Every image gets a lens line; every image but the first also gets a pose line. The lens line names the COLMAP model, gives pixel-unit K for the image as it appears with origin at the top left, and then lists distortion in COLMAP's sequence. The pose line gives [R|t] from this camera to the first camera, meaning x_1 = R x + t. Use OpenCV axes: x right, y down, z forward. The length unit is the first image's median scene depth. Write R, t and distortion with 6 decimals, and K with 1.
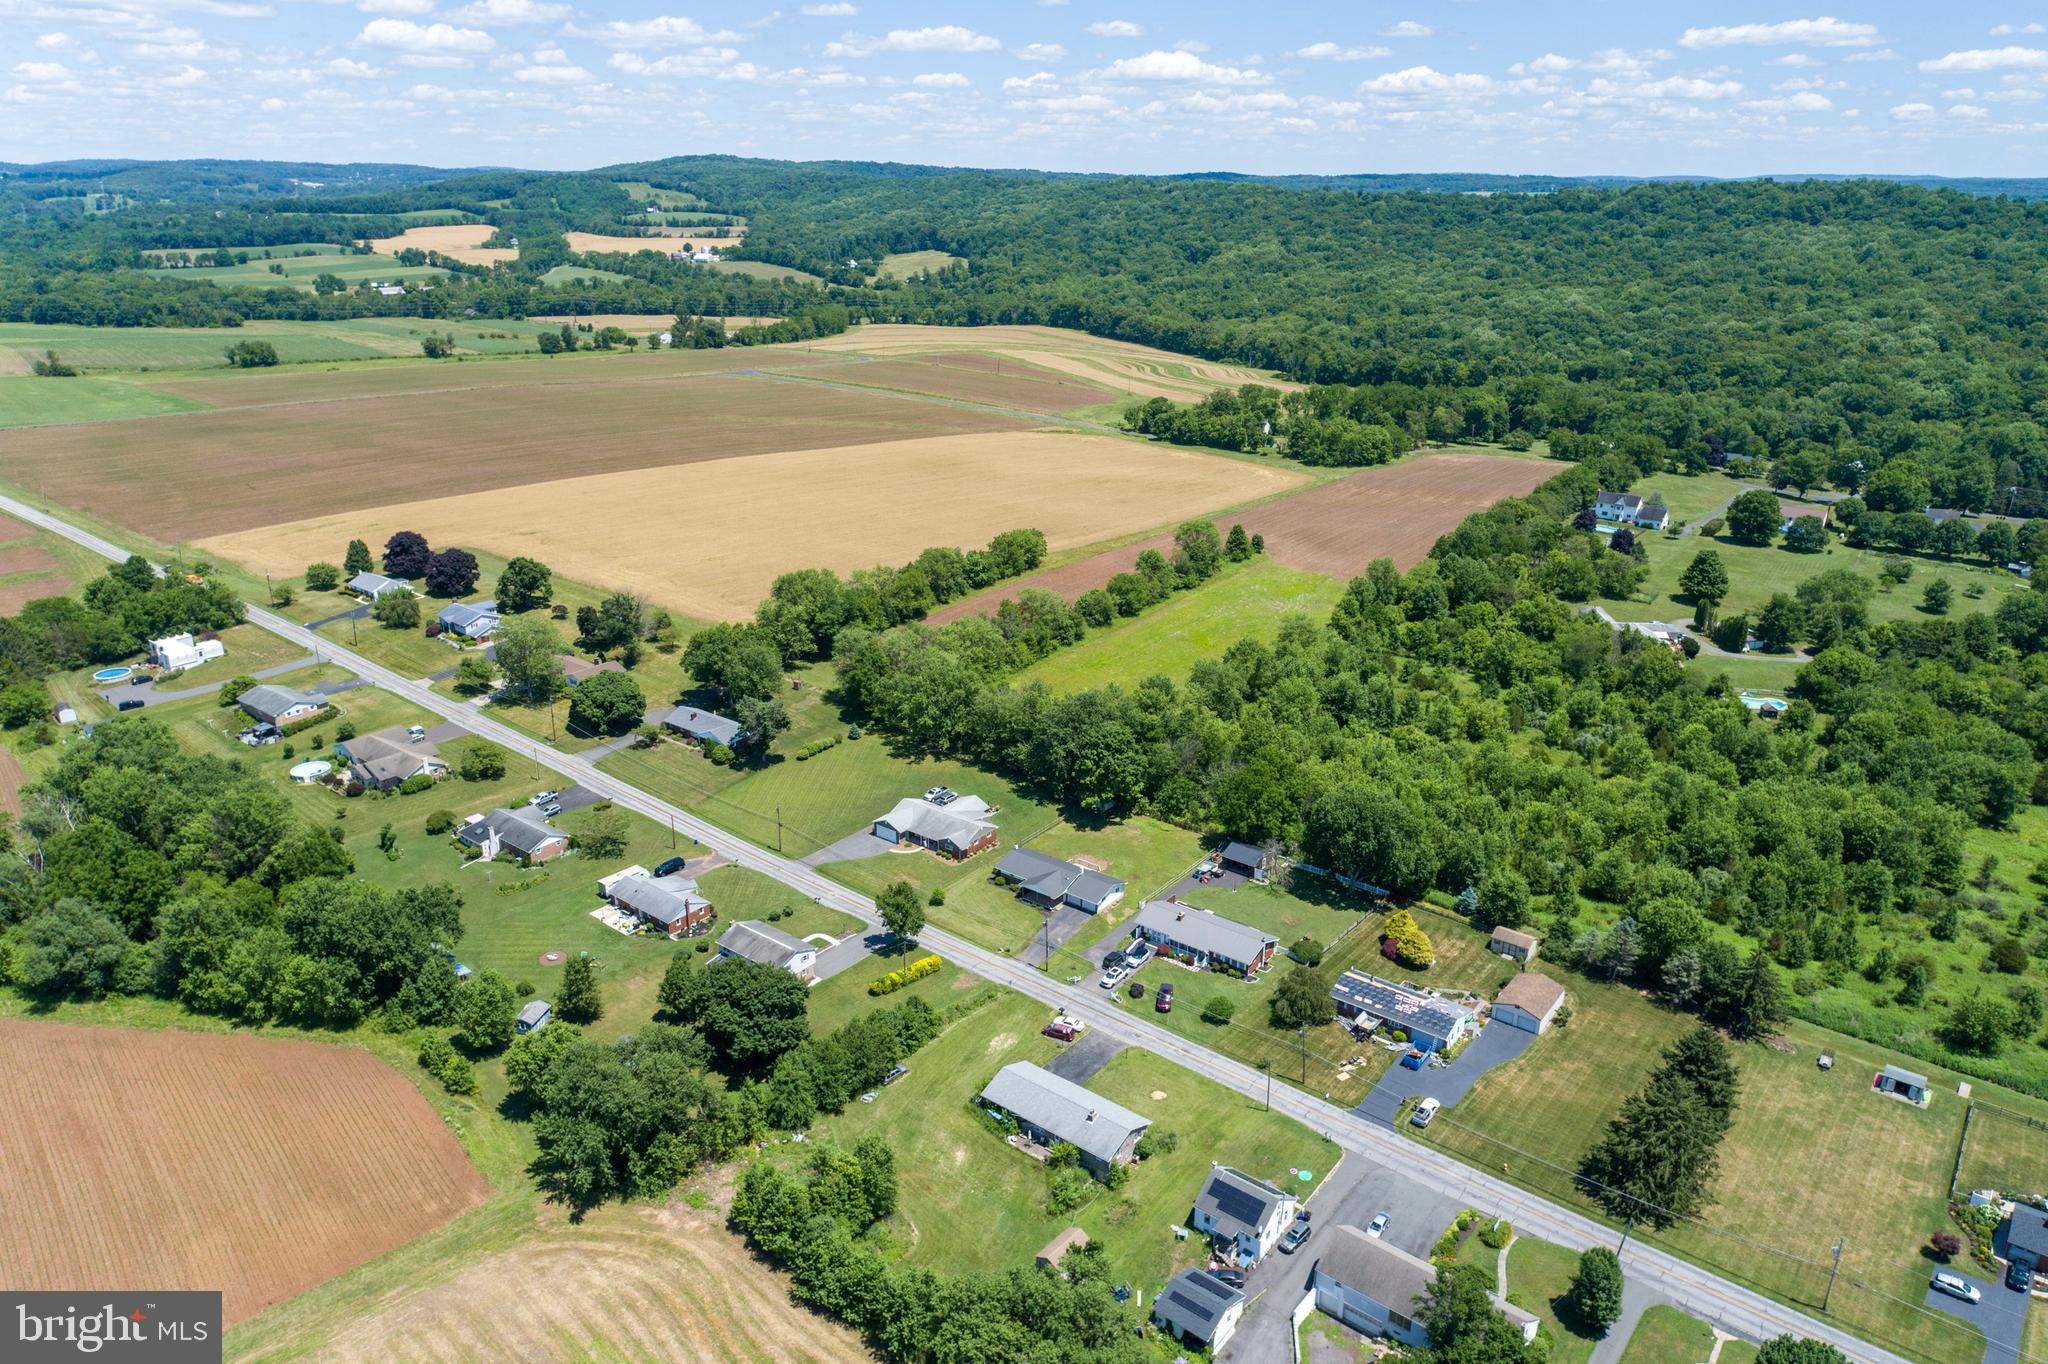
lens RADIAL K [[1387.6, 0, 1024.0], [0, 1387.6, 682.0], [0, 0, 1]] dist [-0.006307, 0.016266]
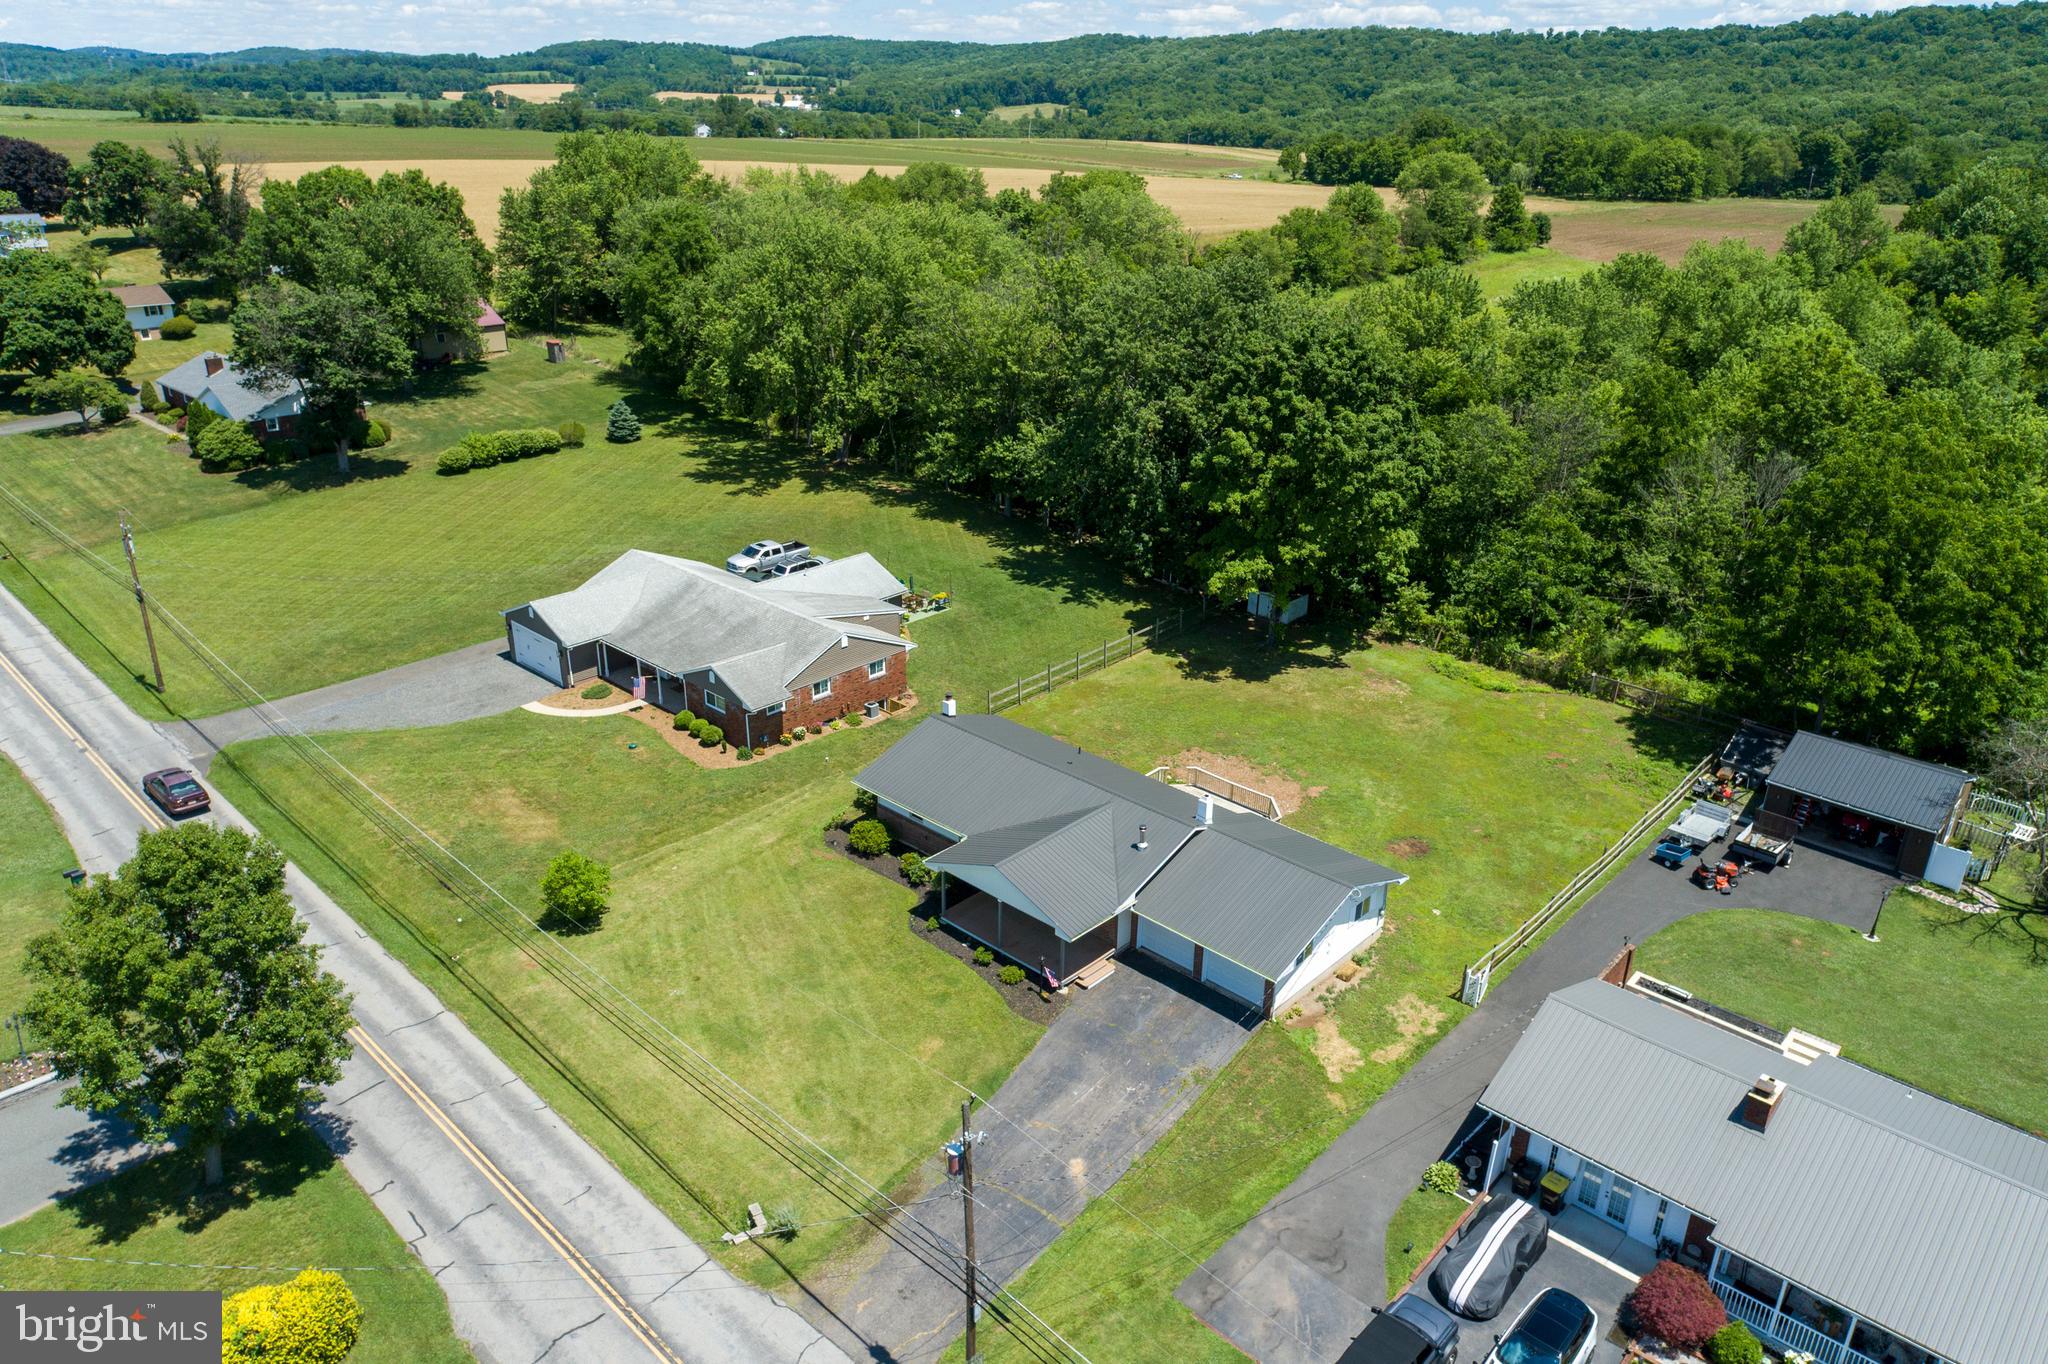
lens RADIAL K [[1387.6, 0, 1024.0], [0, 1387.6, 682.0], [0, 0, 1]] dist [-0.006307, 0.016266]
pose [[0.996004, 0.044361, -0.077517, 0.024847], [-0.040359, 0.997808, 0.052450, 0.089600], [0.079674, -0.049112, 0.995610, 0.667792]]
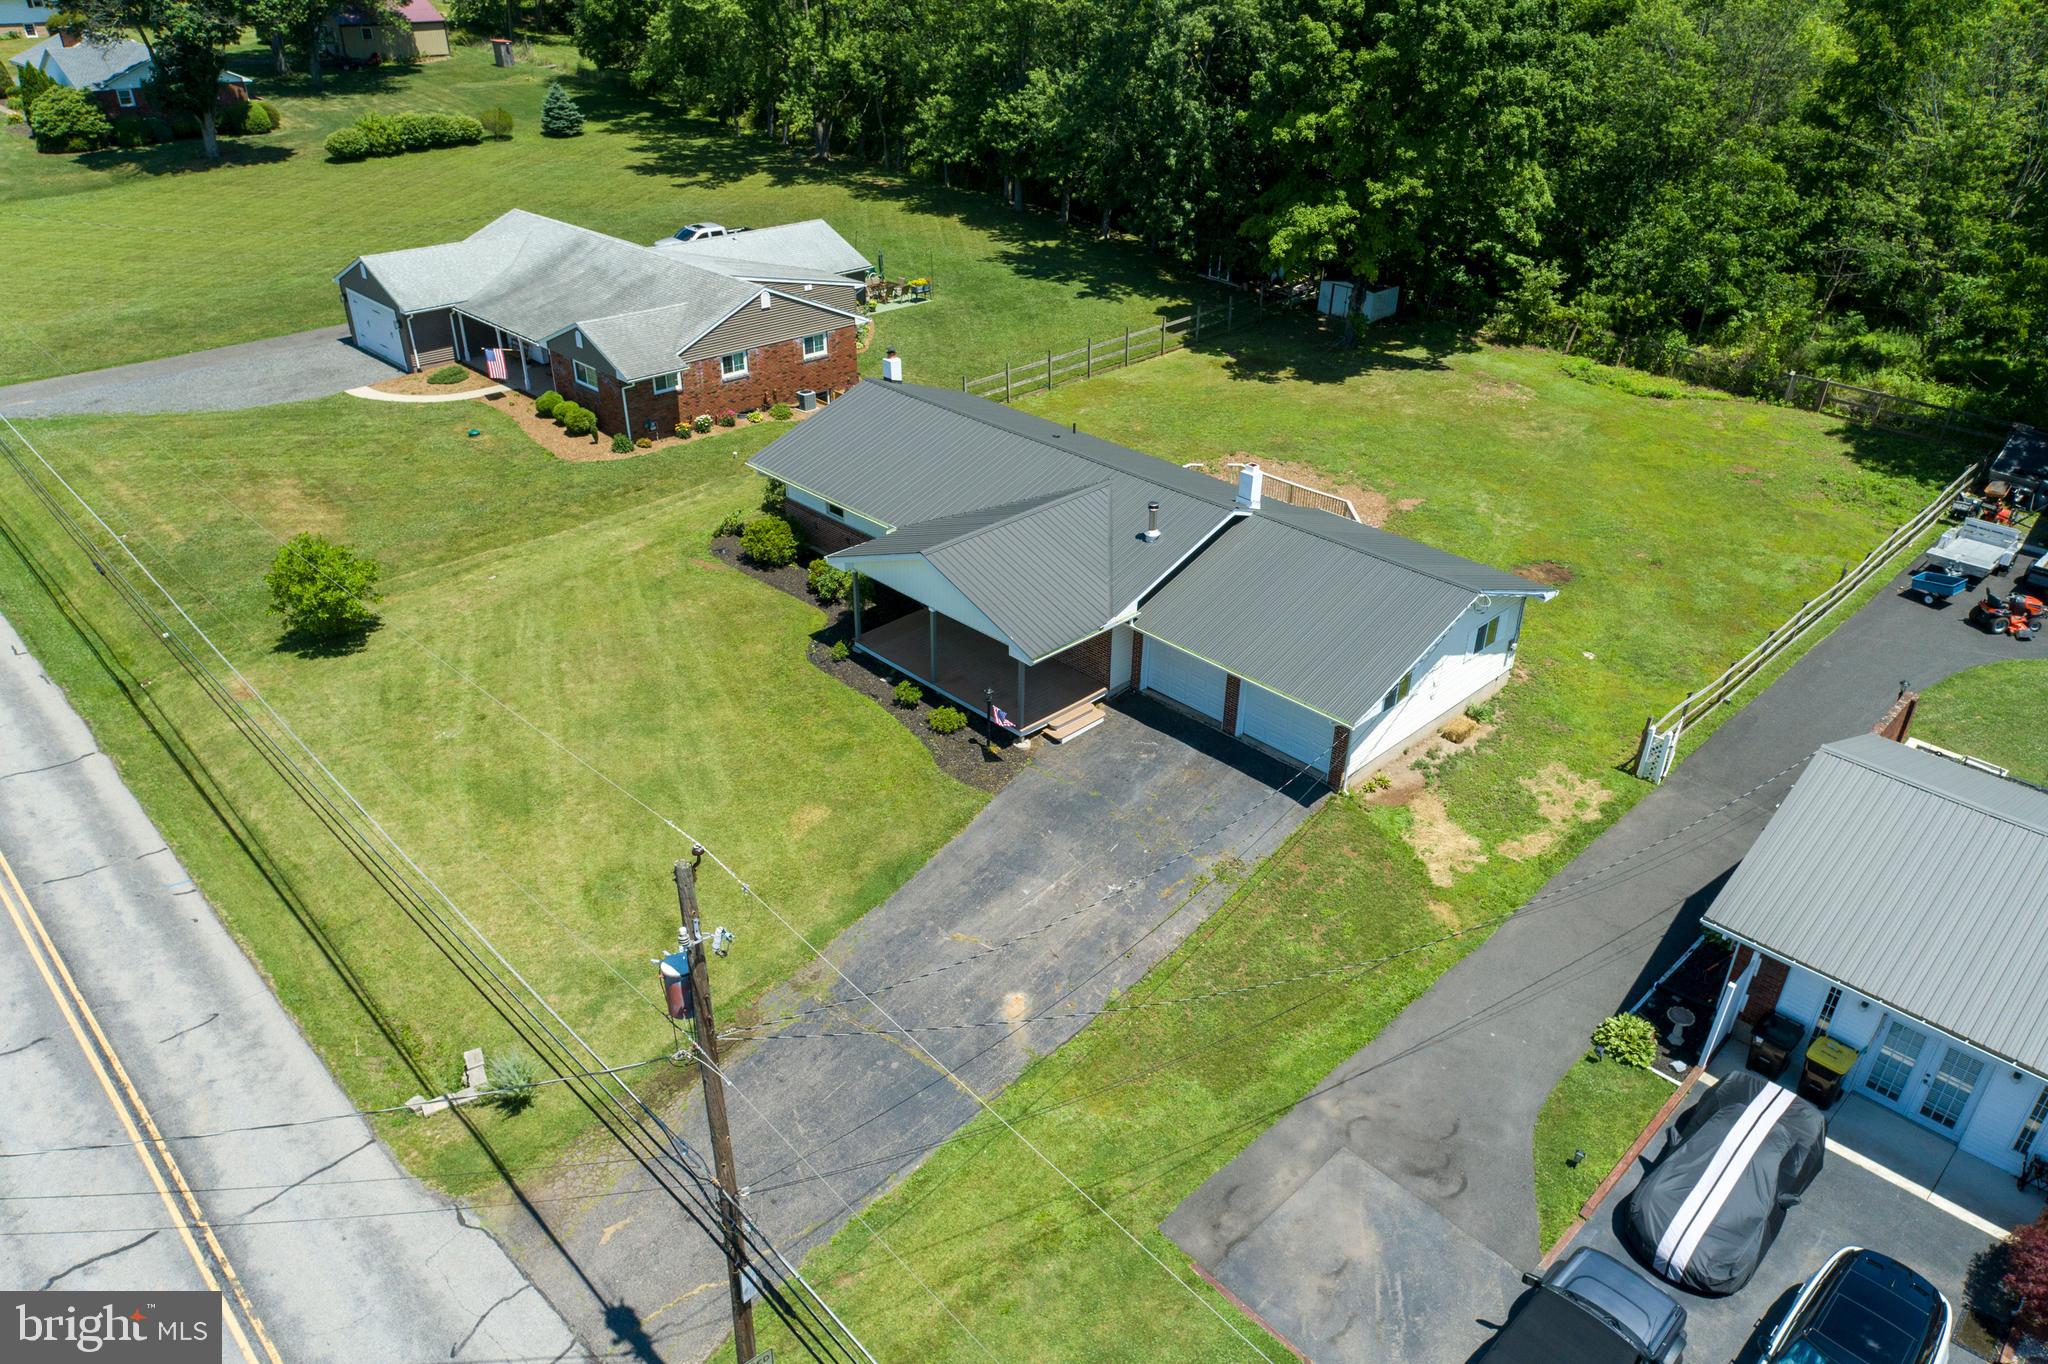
lens RADIAL K [[1387.6, 0, 1024.0], [0, 1387.6, 682.0], [0, 0, 1]] dist [-0.006307, 0.016266]
pose [[0.991411, 0.072372, -0.108932, 0.030469], [-0.053821, 0.984905, 0.164514, 0.114829], [0.119194, -0.157238, 0.980341, 0.732199]]
